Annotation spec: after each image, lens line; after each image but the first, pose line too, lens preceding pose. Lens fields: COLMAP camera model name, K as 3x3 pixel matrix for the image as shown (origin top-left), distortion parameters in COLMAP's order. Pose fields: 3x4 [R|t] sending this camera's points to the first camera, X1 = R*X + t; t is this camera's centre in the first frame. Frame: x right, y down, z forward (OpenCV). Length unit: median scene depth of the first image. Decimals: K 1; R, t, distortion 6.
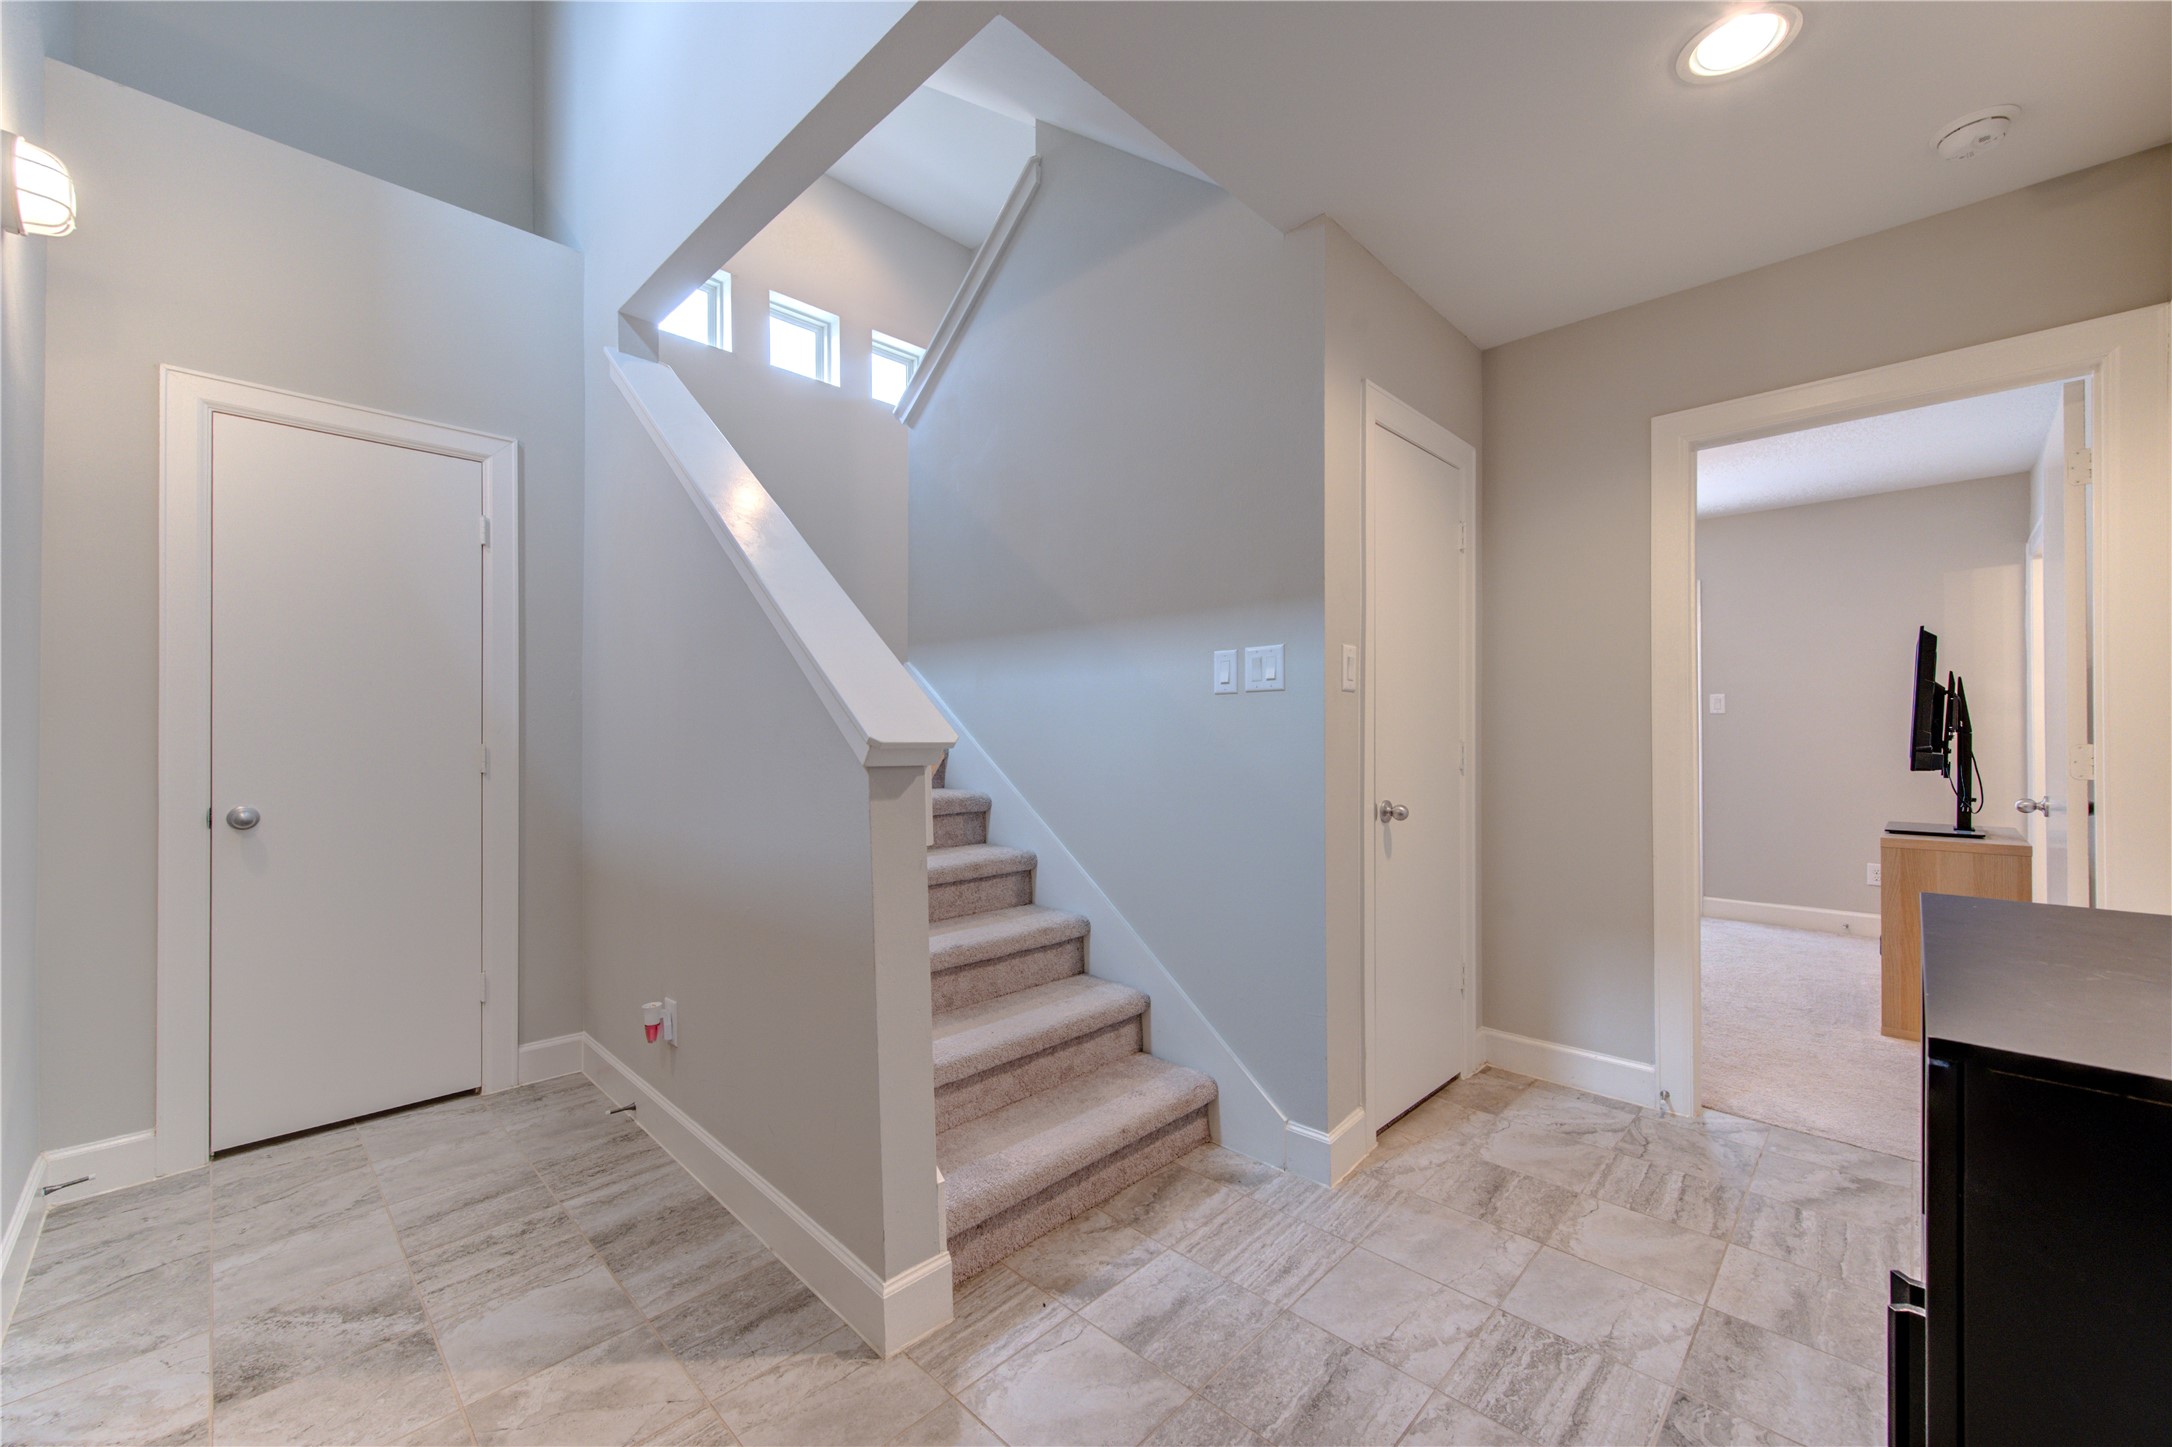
lens RADIAL K [[854.9, 0, 1091.1], [0, 854.9, 731.2], [0, 0, 1]] dist [0.003054, -0.000013]
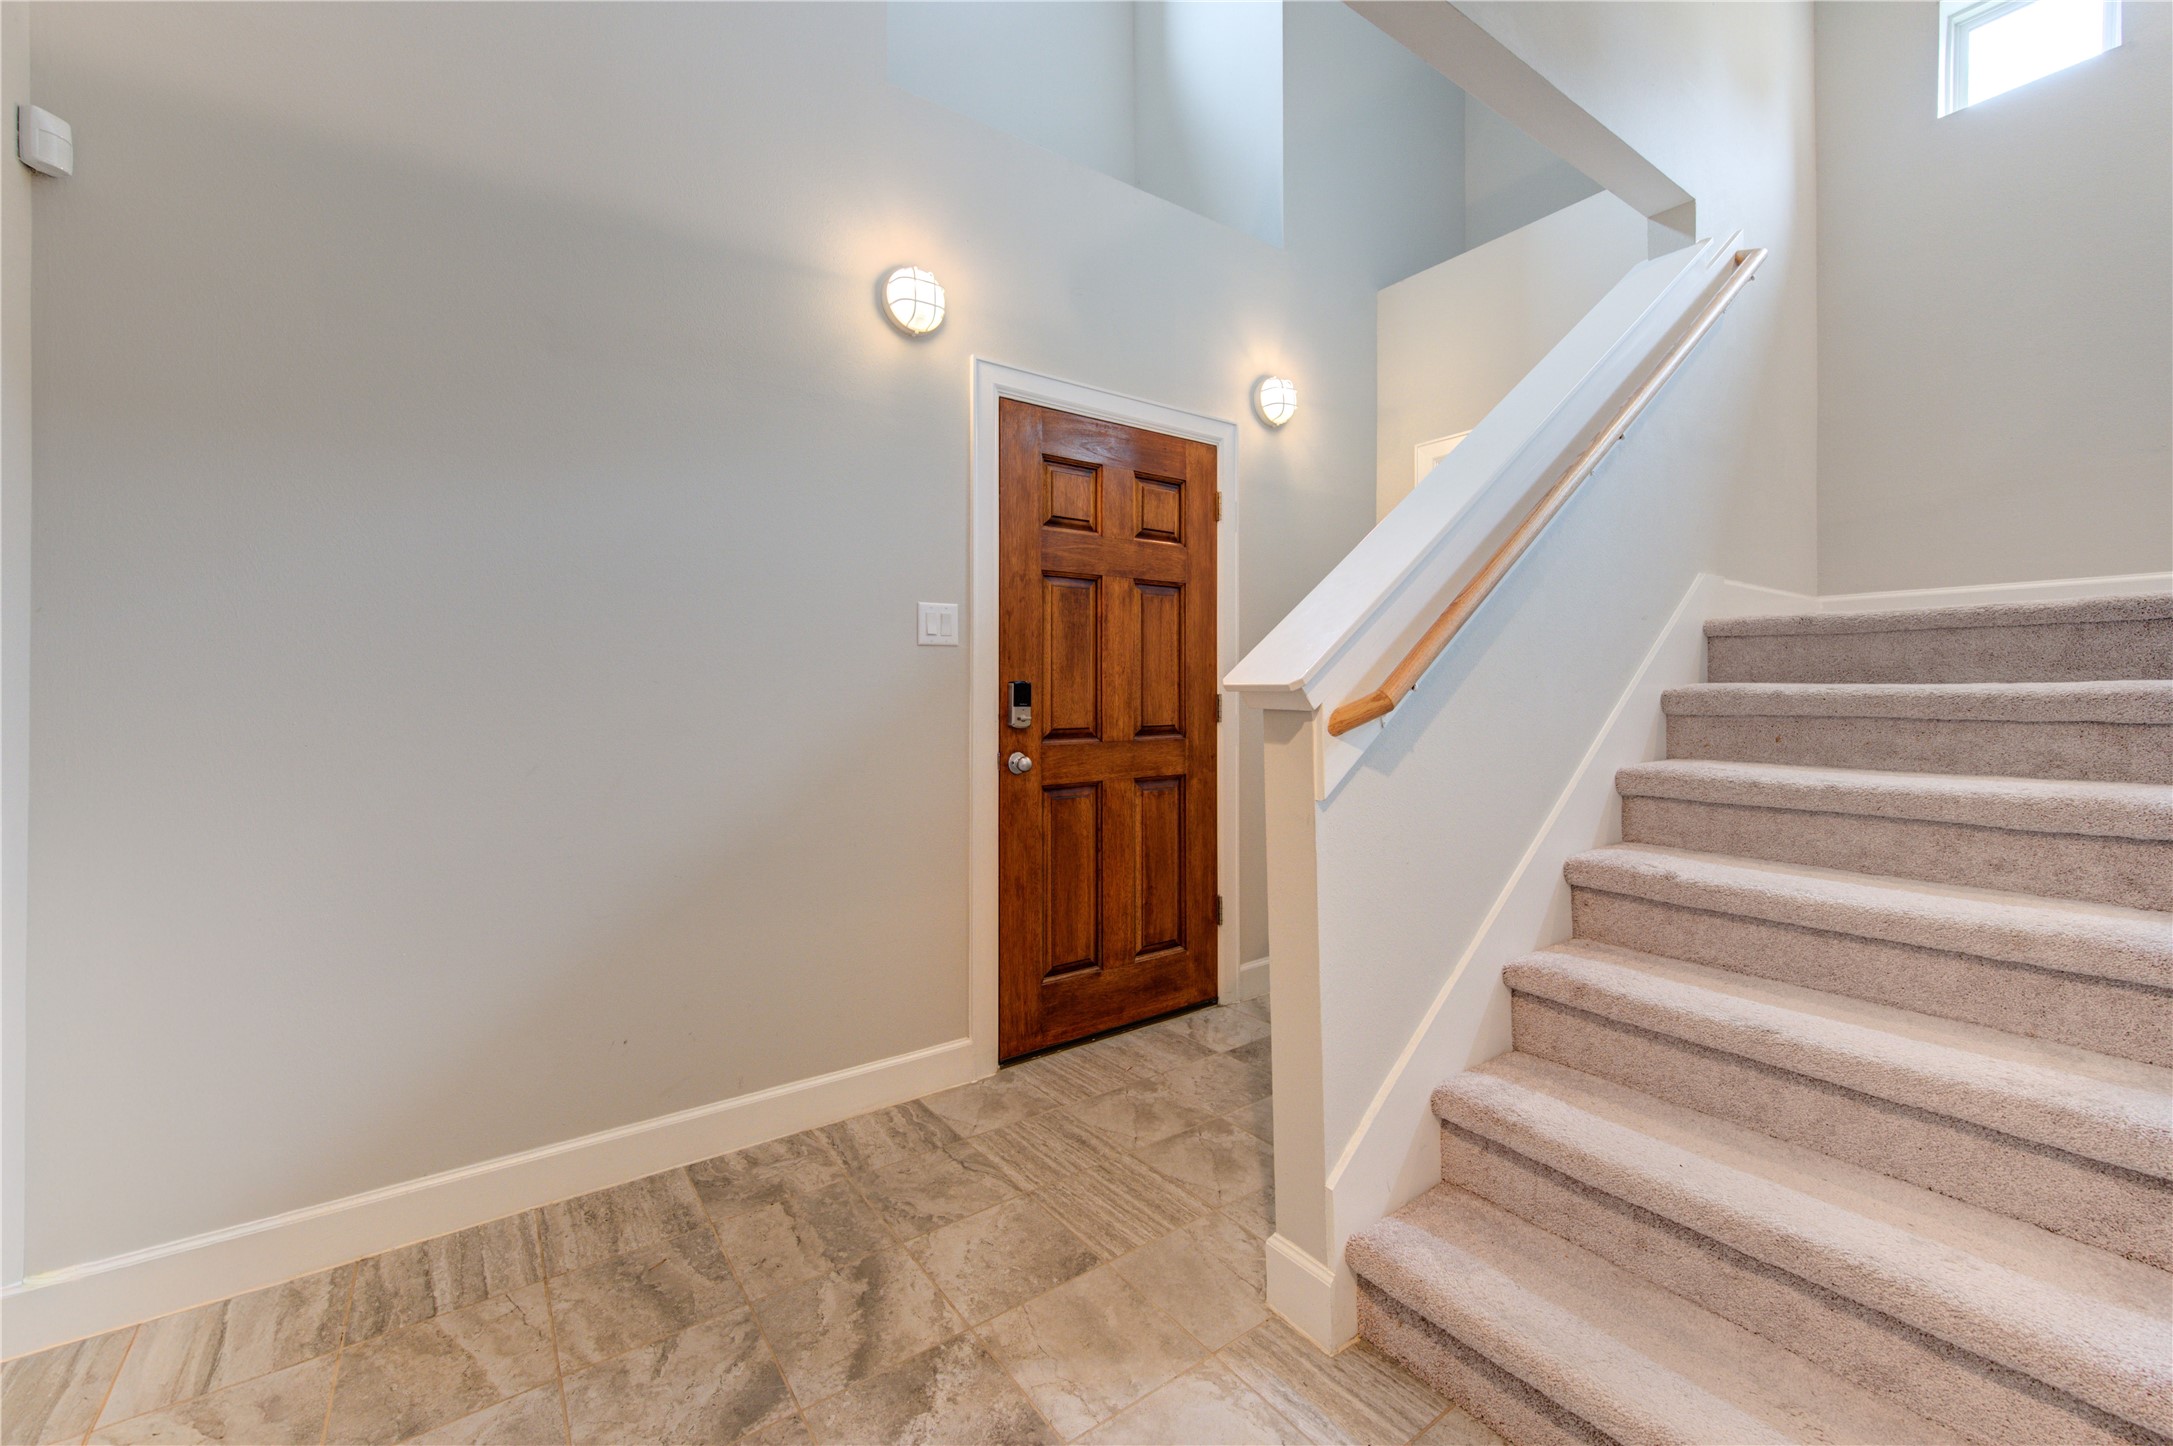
lens RADIAL K [[855.3, 0, 1091.6], [0, 855.3, 730.7], [0, 0, 1]] dist [0.003054, -0.000013]
pose [[-0.182925, 0.038539, -0.982371, 1.797795], [0.013541, 0.999235, 0.036679, 0.065950], [0.983034, -0.006593, -0.183307, 2.364675]]
